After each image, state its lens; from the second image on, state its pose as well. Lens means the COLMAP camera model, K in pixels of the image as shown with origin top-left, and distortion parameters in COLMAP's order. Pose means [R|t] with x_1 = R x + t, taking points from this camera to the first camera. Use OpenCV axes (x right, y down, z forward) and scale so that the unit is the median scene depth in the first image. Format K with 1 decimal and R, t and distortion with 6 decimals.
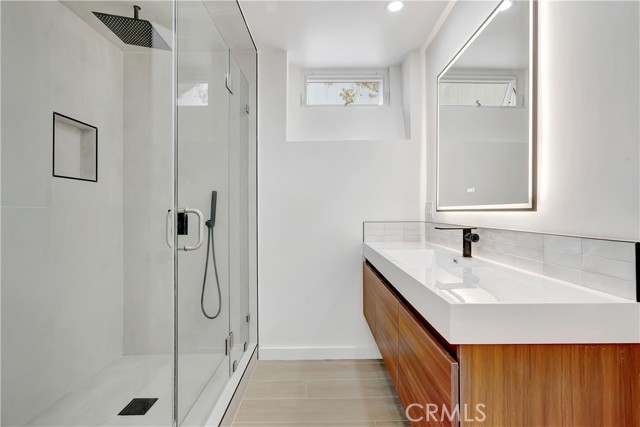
lens RADIAL K [[297.7, 0, 321.8], [0, 297.7, 208.8], [0, 0, 1]] dist [-0.001946, -0.000224]
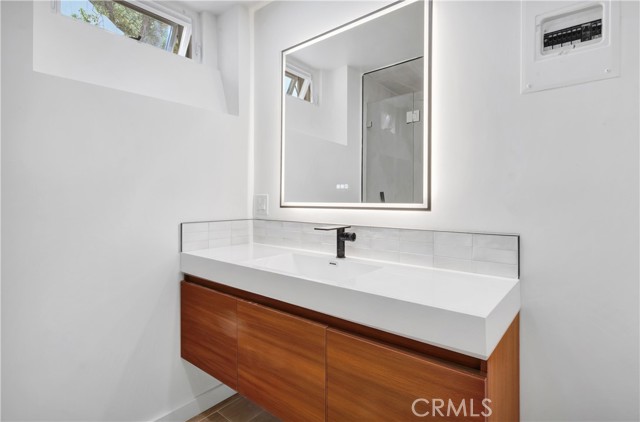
lens RADIAL K [[333.2, 0, 321.6], [0, 333.2, 202.3], [0, 0, 1]] dist [-0.001198, 0.000044]
pose [[0.633468, -0.004637, 0.773755, -0.276385], [-0.011094, 0.999825, 0.015074, -0.021554], [-0.773689, -0.018133, 0.633306, 0.287700]]
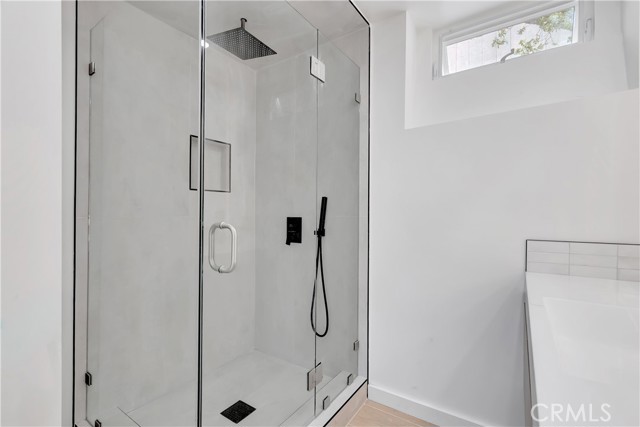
lens RADIAL K [[294.4, 0, 320.0], [0, 294.4, 213.5], [0, 0, 1]] dist [0.005474, 0.000748]
pose [[0.817192, 0.004174, -0.576350, 0.158265], [0.004931, 0.999887, 0.014233, -0.023406], [0.576344, -0.014473, 0.817079, 0.274494]]
